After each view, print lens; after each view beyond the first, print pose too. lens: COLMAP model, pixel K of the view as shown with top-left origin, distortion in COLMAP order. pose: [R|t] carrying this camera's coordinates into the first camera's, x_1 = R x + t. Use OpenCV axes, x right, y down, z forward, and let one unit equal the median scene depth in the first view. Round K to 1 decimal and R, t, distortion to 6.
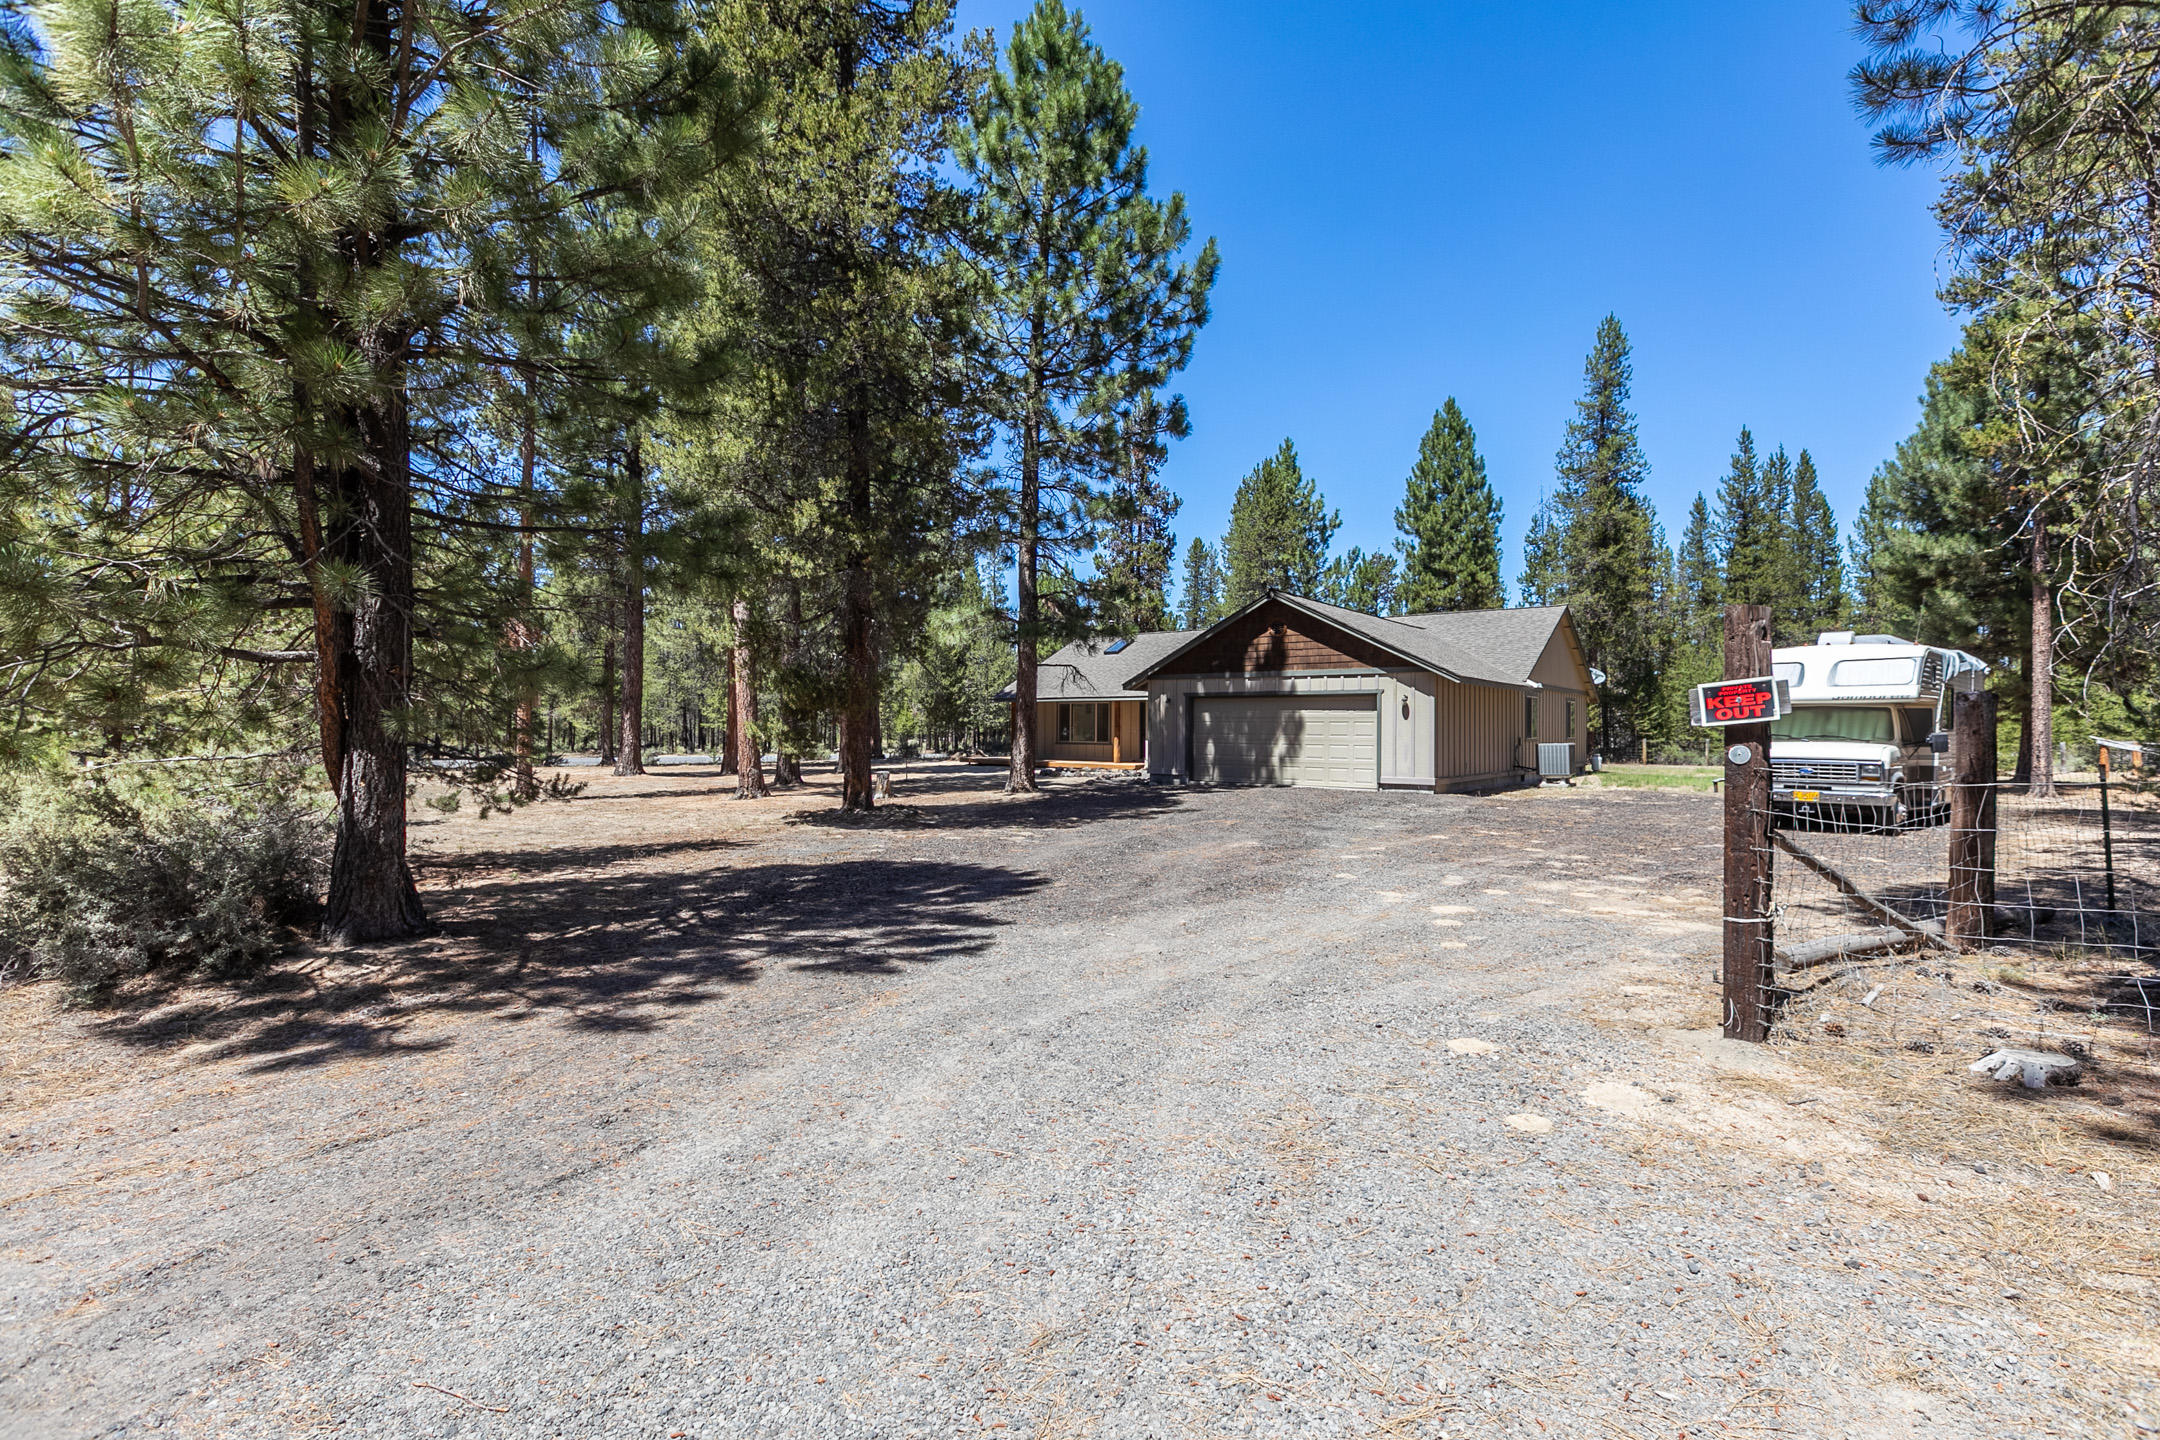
lens RADIAL K [[978.3, 0, 1087.2], [0, 978.3, 700.6], [0, 0, 1]] dist [-0.003959, 0.009647]
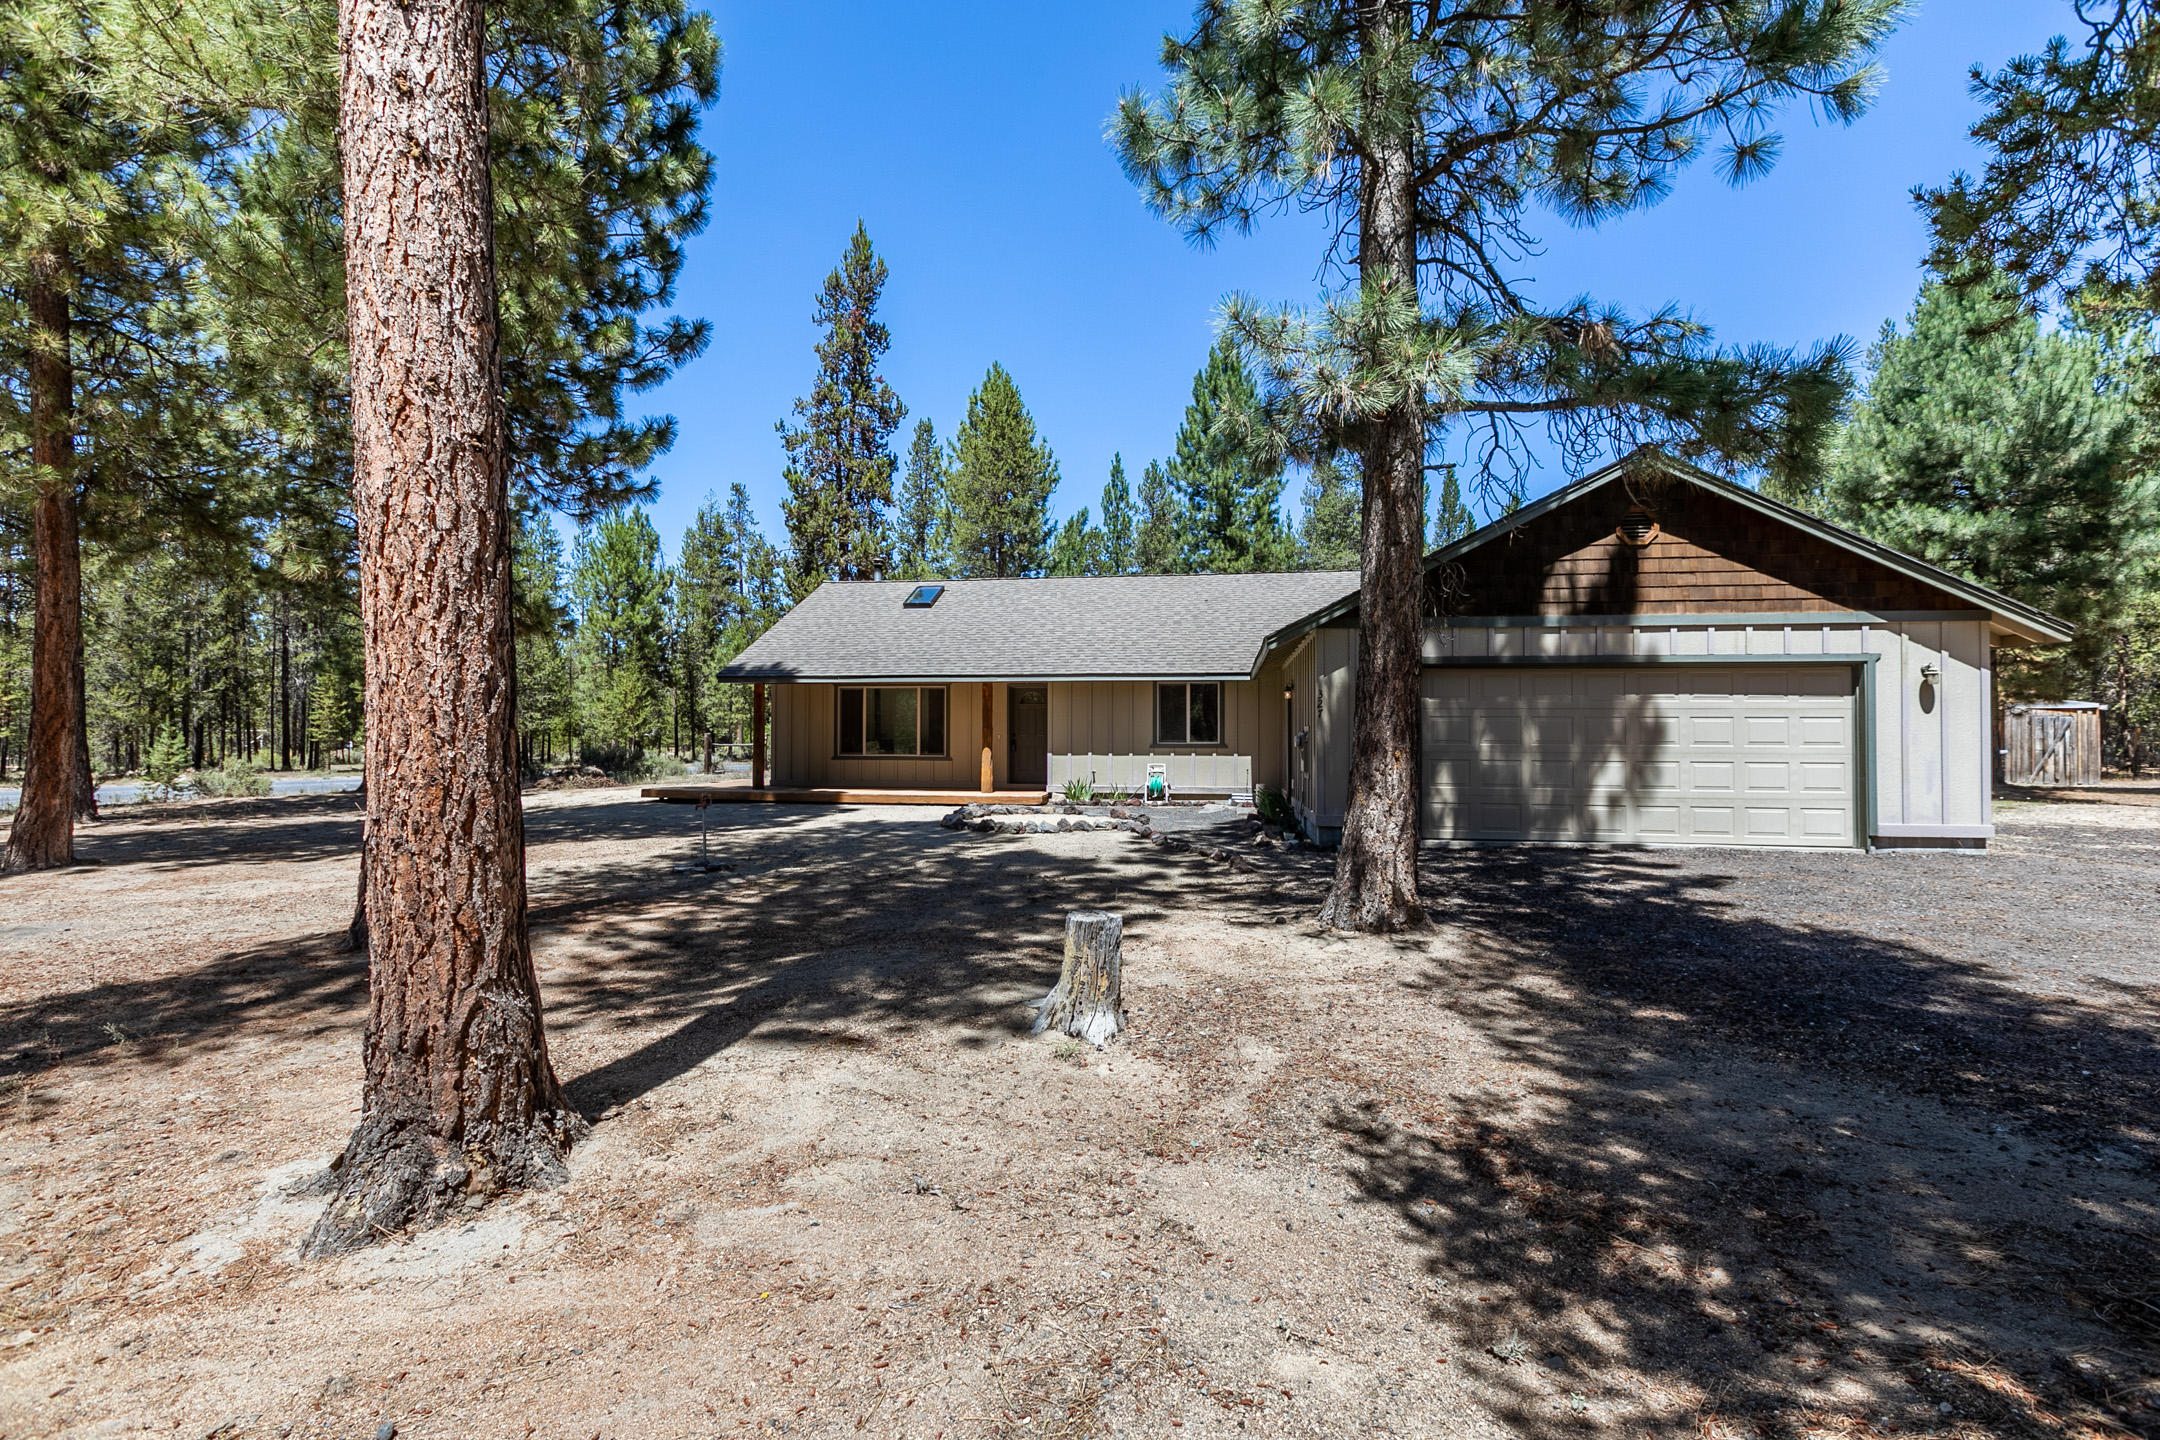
lens RADIAL K [[978.3, 0, 1087.2], [0, 978.3, 700.6], [0, 0, 1]] dist [-0.003959, 0.009647]
pose [[0.867412, 0.013591, 0.497405, -0.328264], [-0.011585, 0.999908, -0.007120, 0.022553], [-0.497456, 0.000414, 0.867489, 0.793630]]
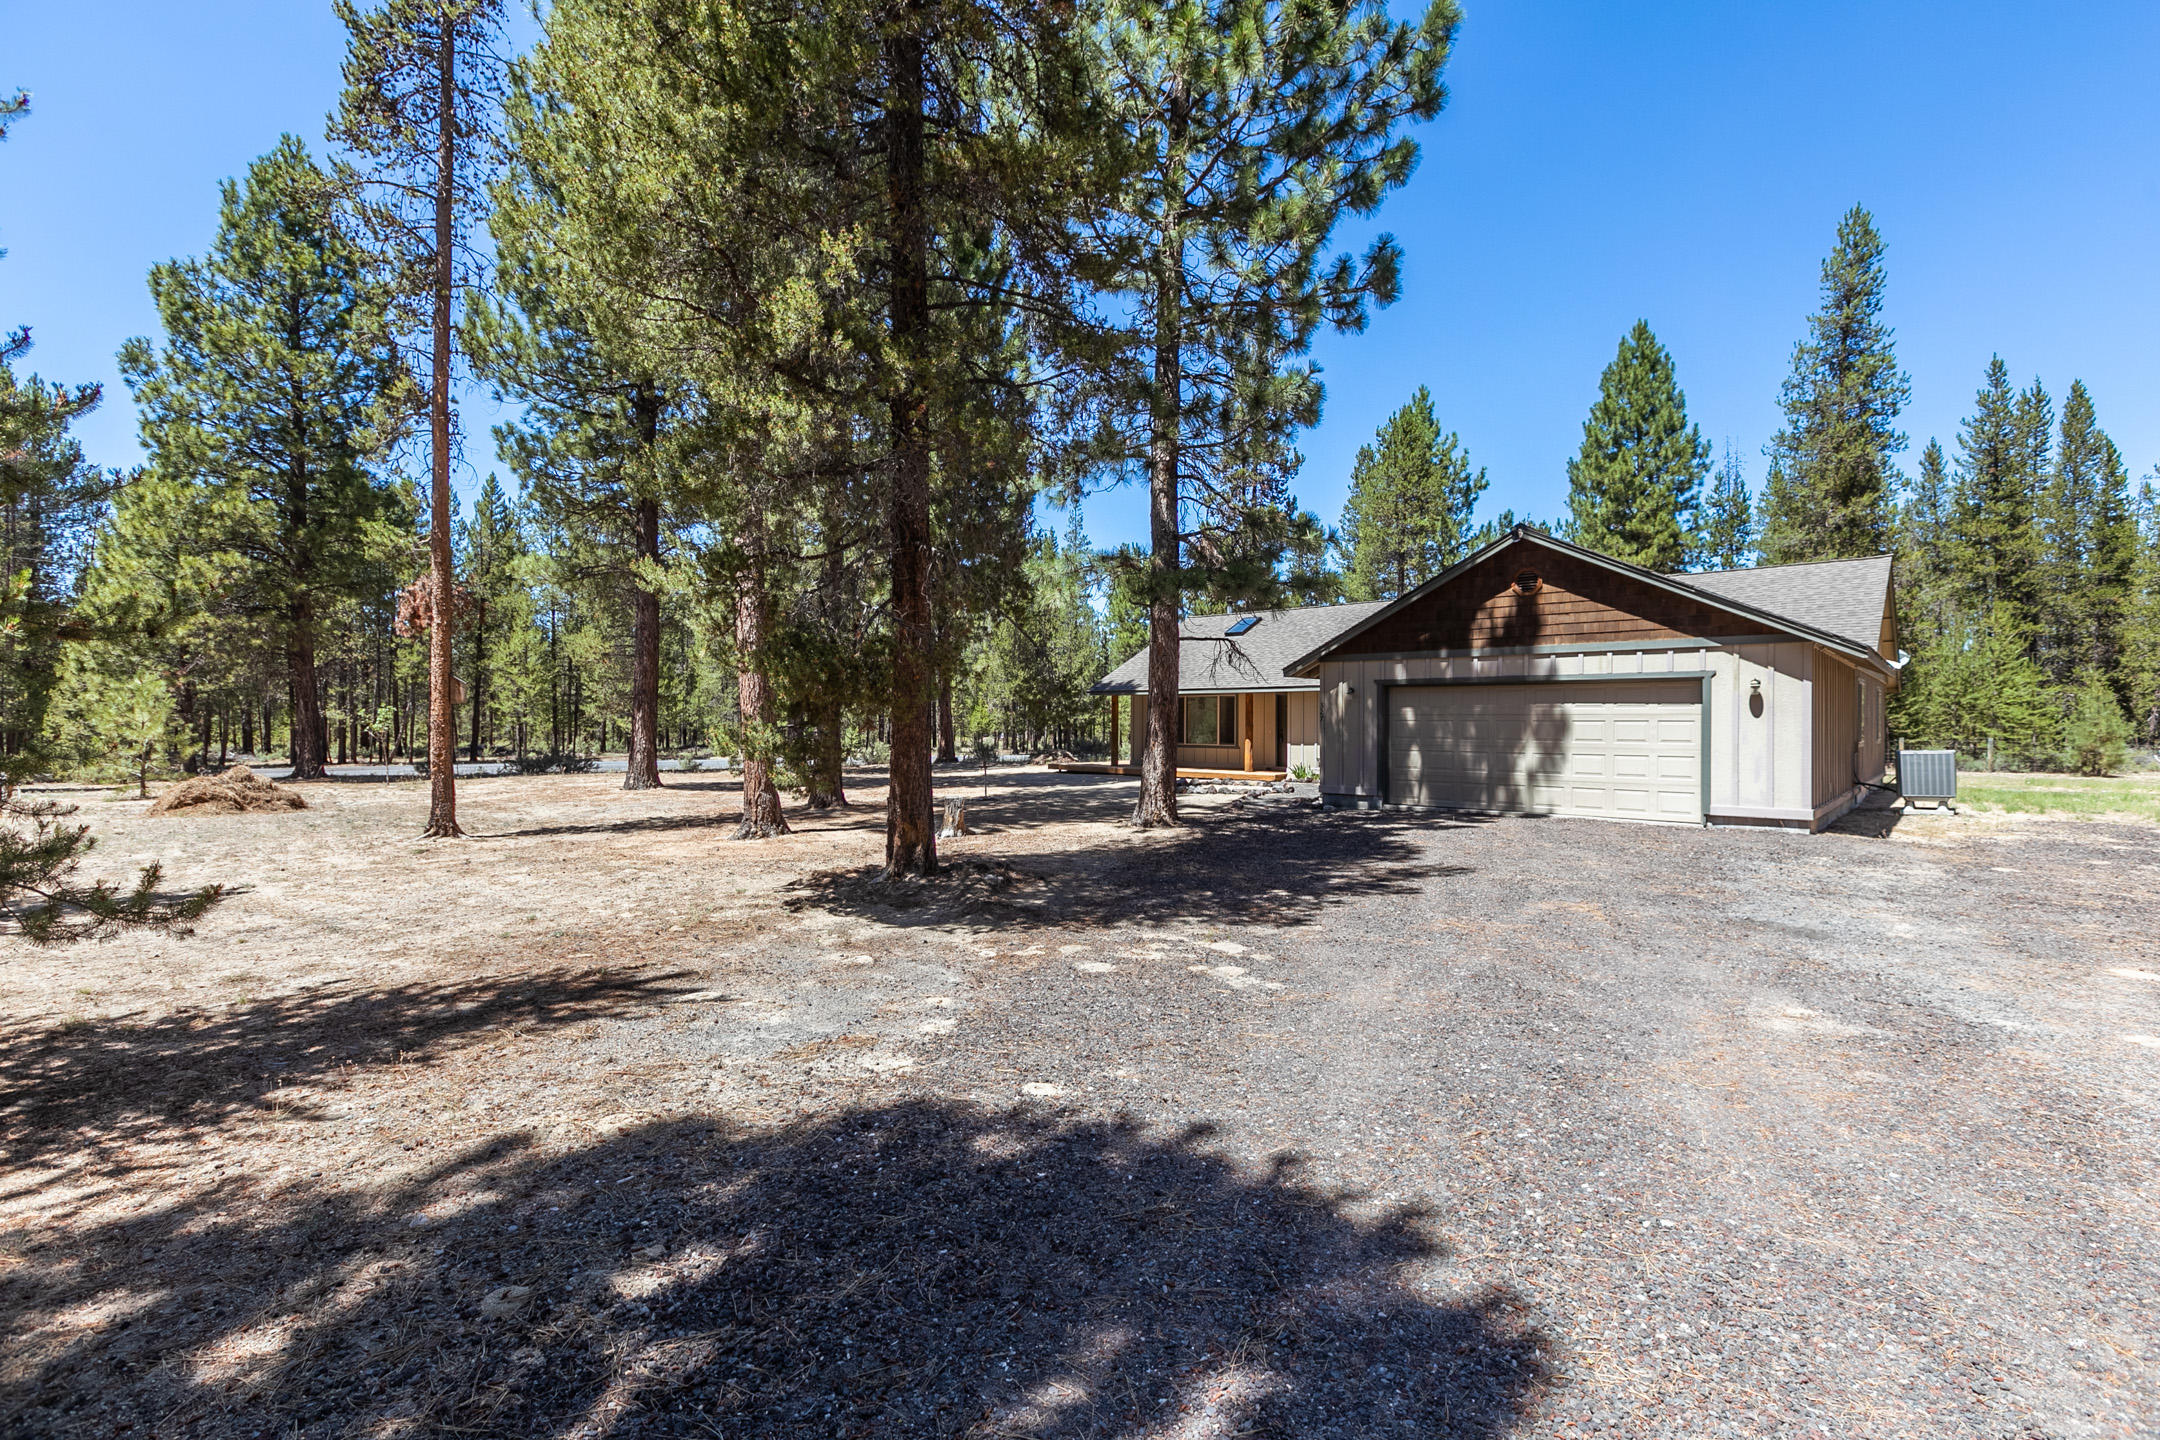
lens RADIAL K [[978.3, 0, 1087.2], [0, 978.3, 700.6], [0, 0, 1]] dist [-0.003959, 0.009647]
pose [[0.997333, -0.004086, -0.072869, -0.068223], [0.004399, 0.999982, 0.004133, 0.003884], [0.072851, -0.004443, 0.997333, 0.336020]]
